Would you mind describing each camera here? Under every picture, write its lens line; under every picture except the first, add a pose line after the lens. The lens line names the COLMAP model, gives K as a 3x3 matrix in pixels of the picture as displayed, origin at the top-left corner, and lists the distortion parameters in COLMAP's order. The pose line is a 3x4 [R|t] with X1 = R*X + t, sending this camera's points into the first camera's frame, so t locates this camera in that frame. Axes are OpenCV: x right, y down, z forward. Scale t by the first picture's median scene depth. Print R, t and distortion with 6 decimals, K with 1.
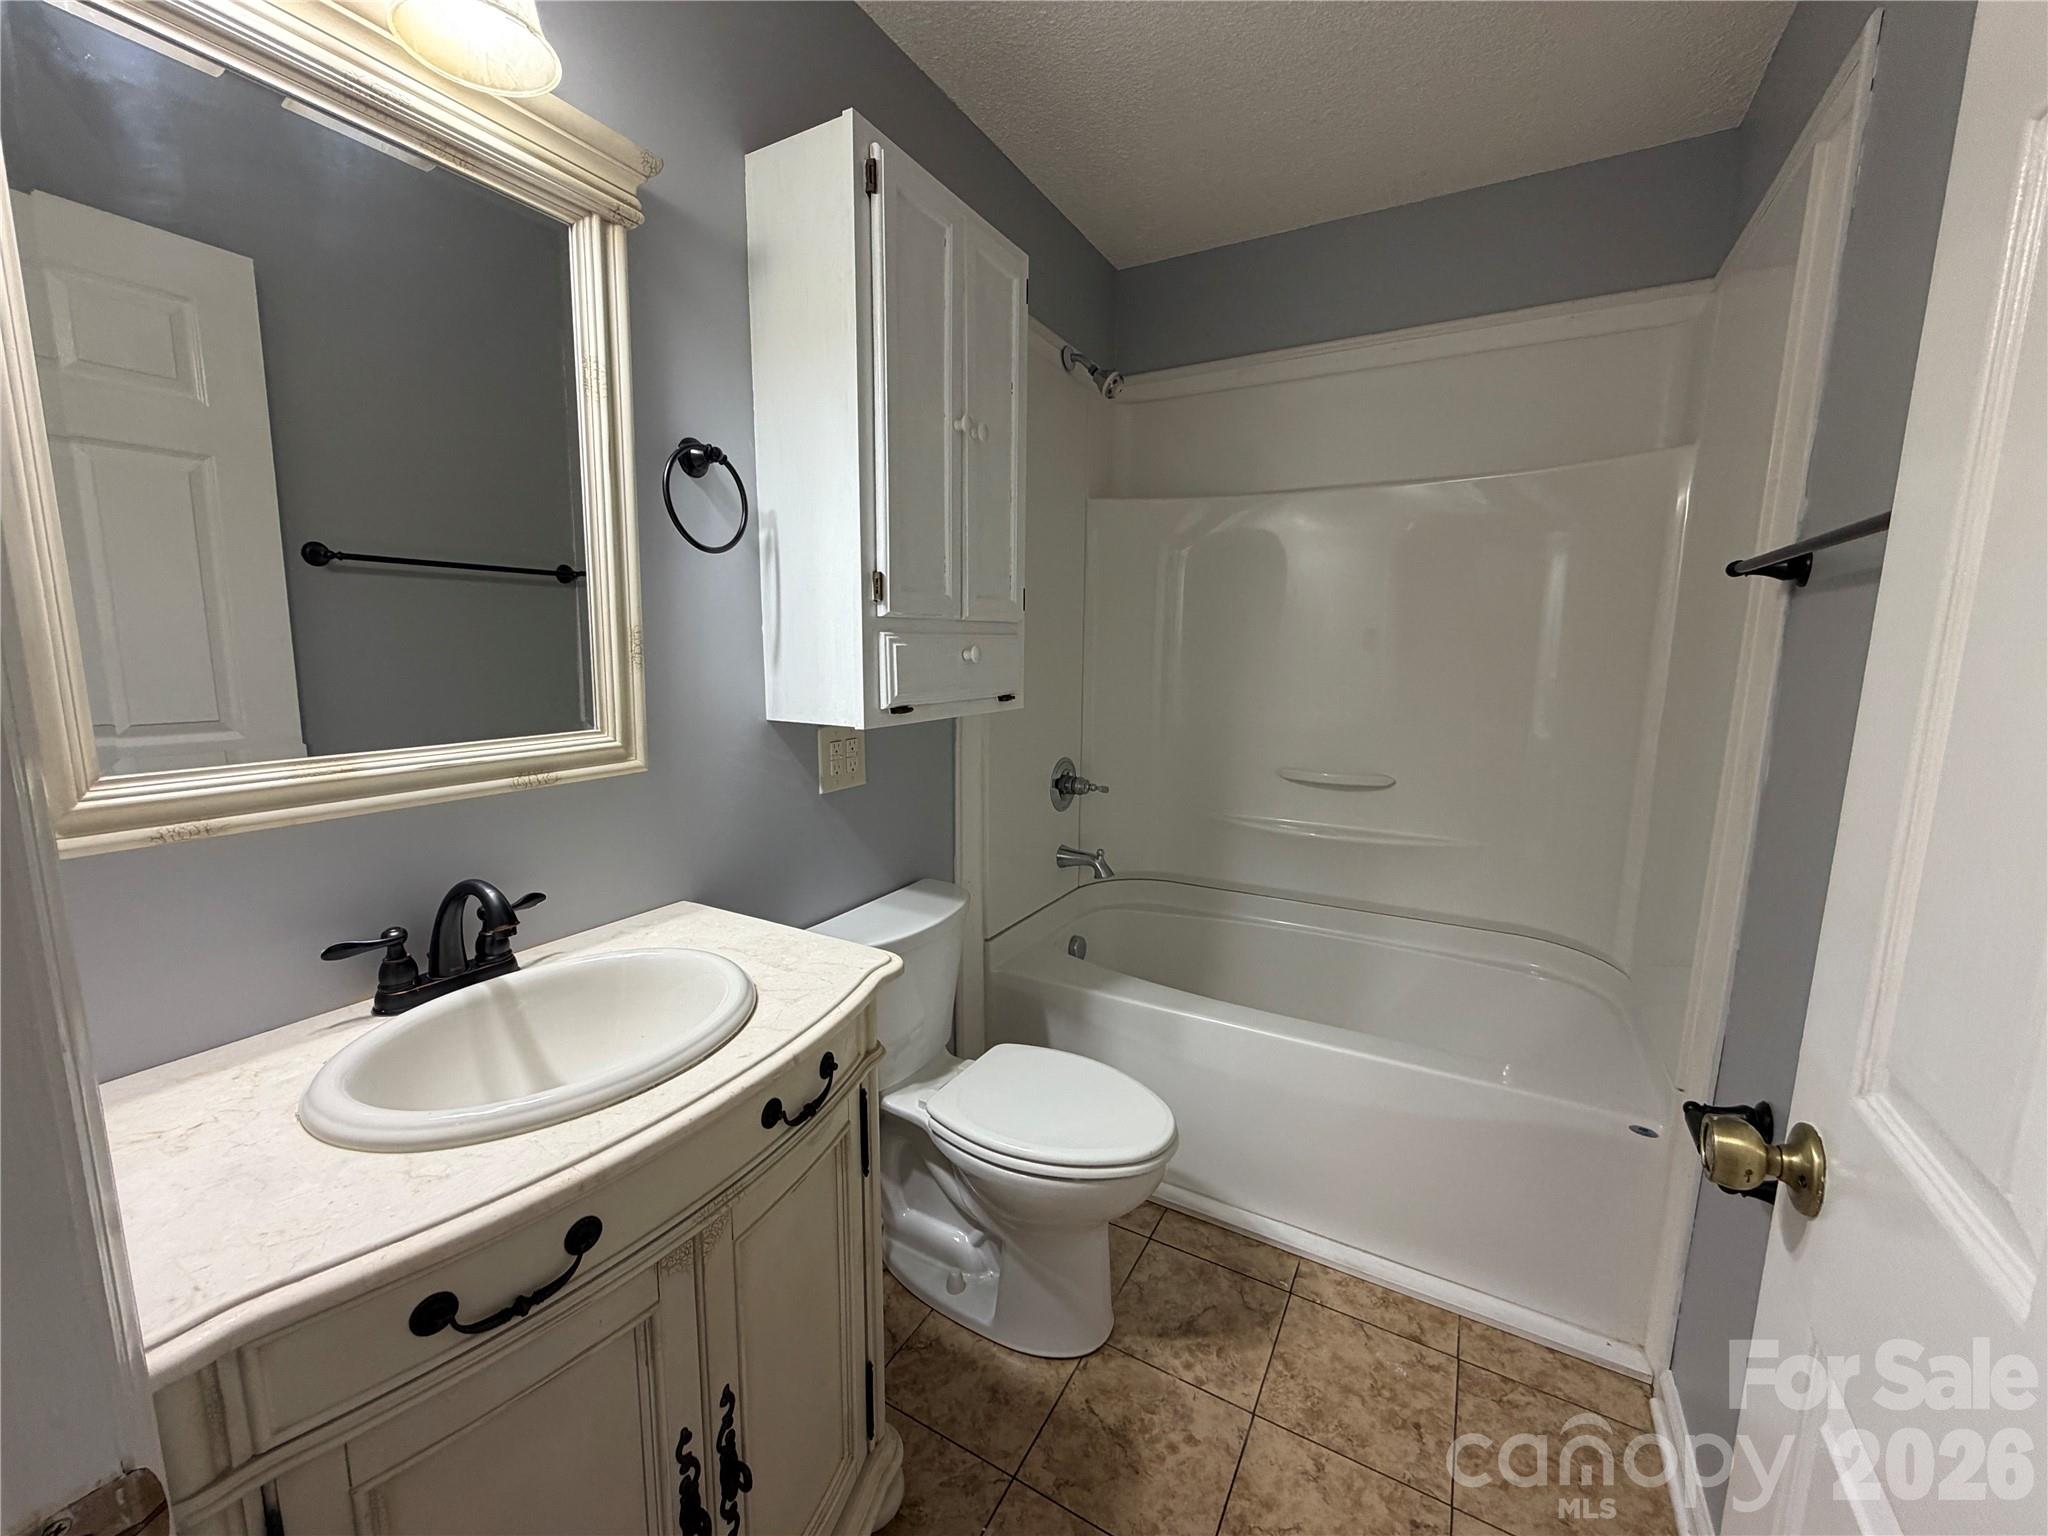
lens RADIAL K [[816.7, 0, 1021.3], [0, 816.7, 767.2], [0, 0, 1]] dist [-0.000328, 0.000155]
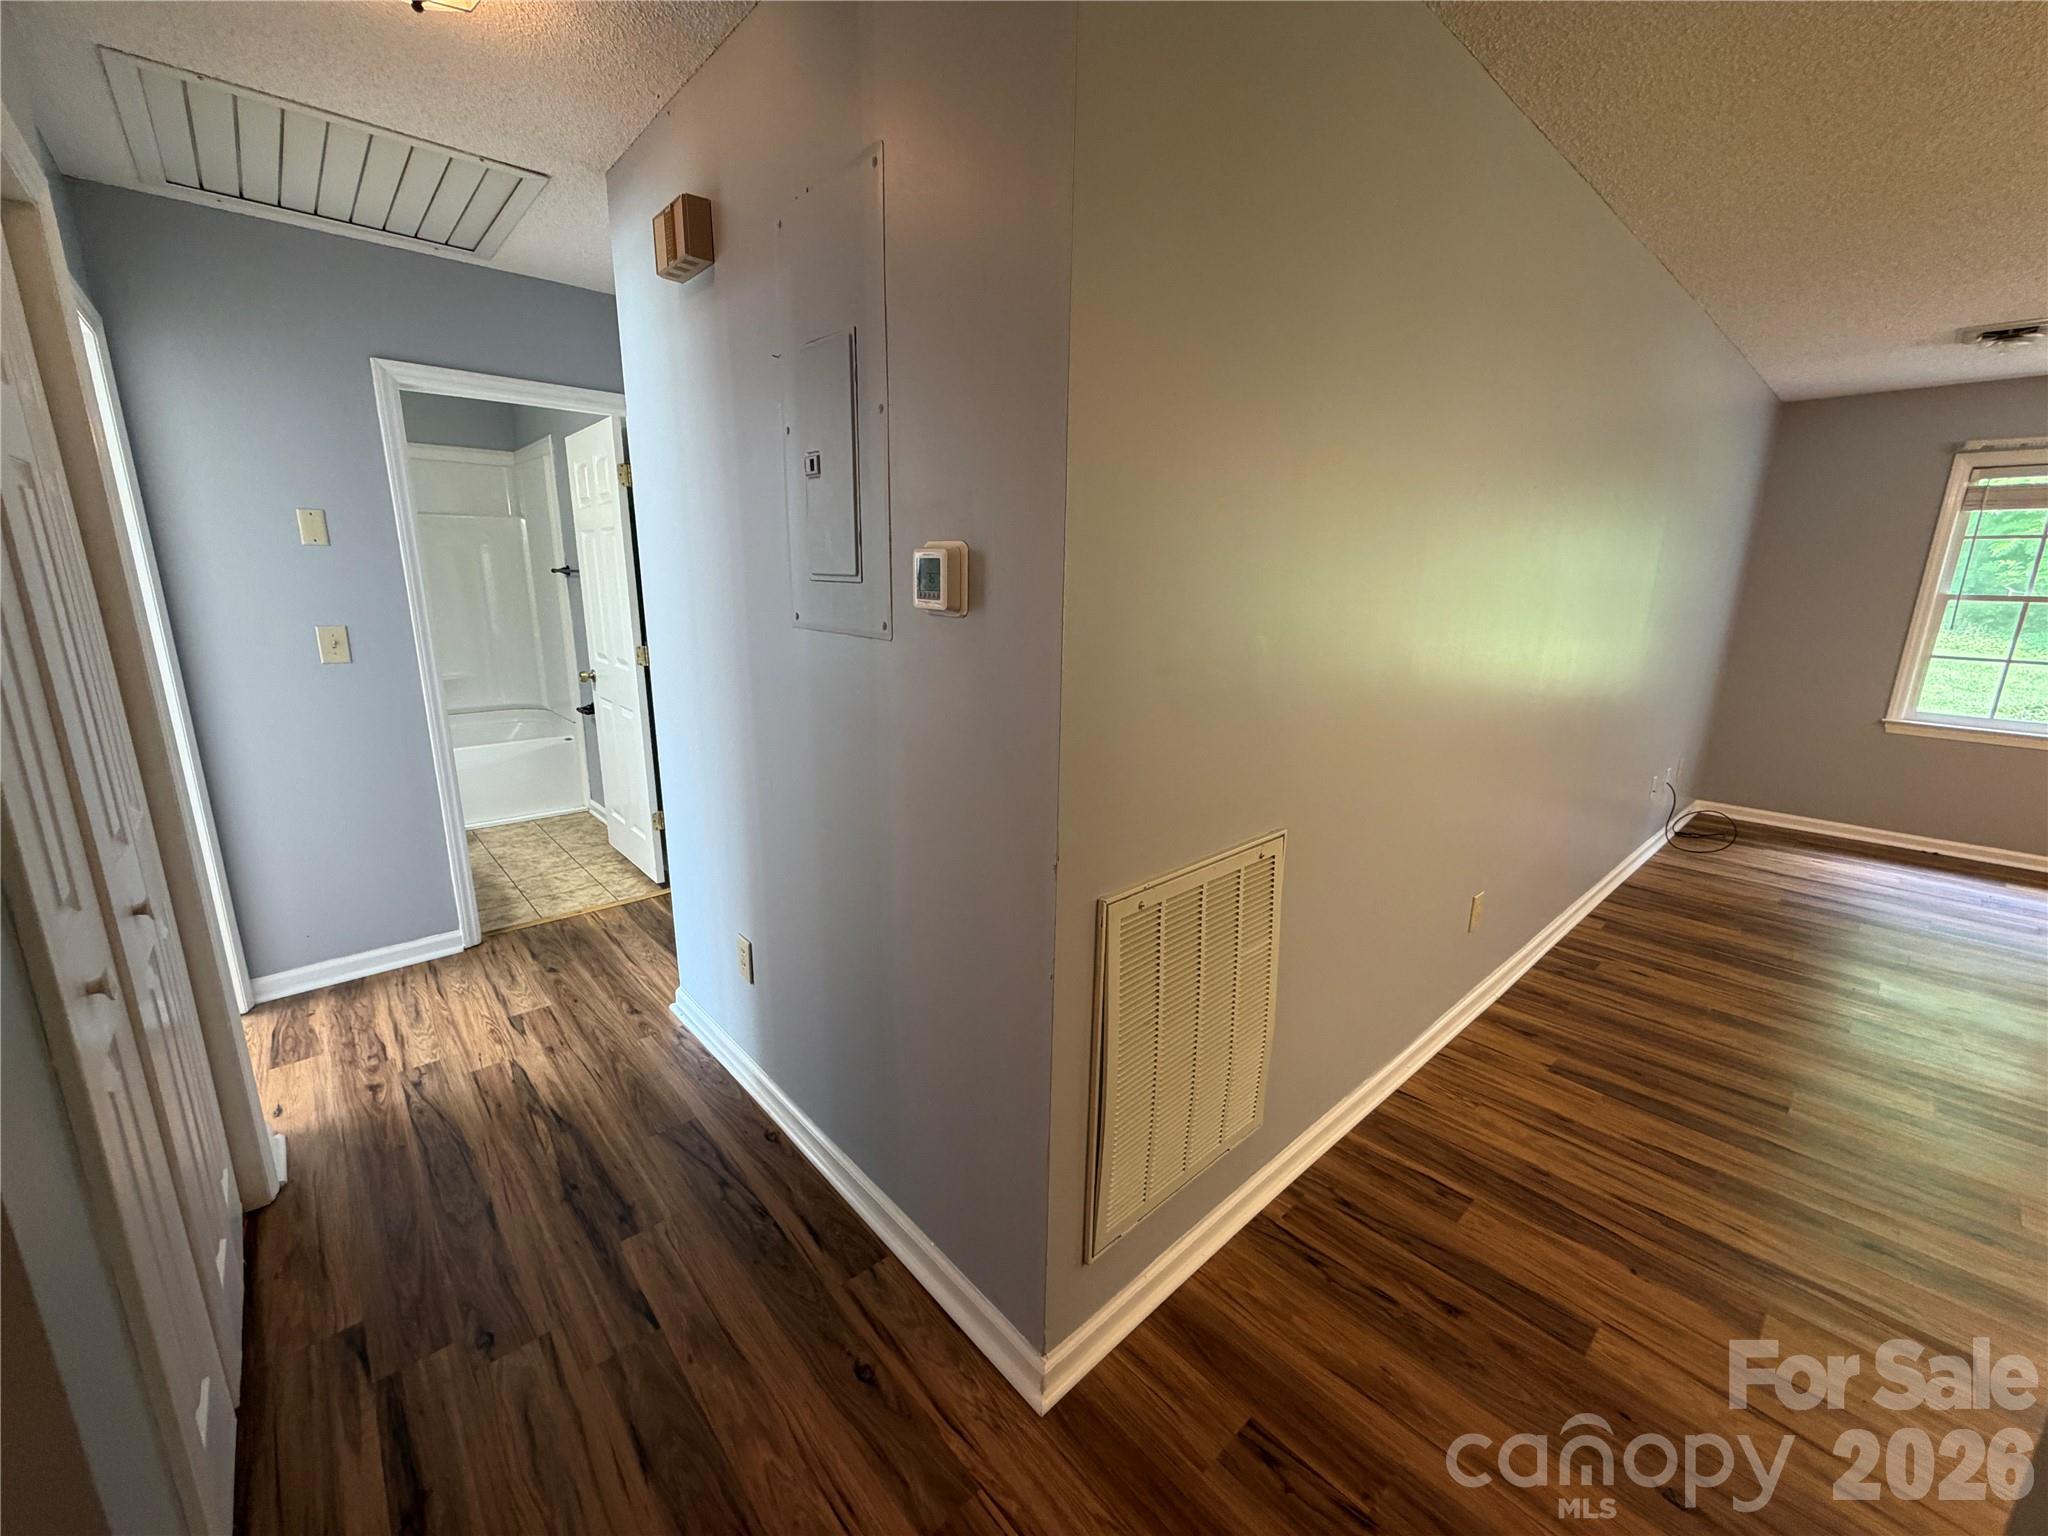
lens RADIAL K [[816.7, 0, 1013.7], [0, 816.7, 768.5], [0, 0, 1]] dist [-0.000328, 0.000155]
pose [[0.321461, -0.228815, 0.918862, -1.898554], [0.134851, 0.971538, 0.194755, 0.175112], [-0.937271, 0.061304, 0.343168, -1.999097]]
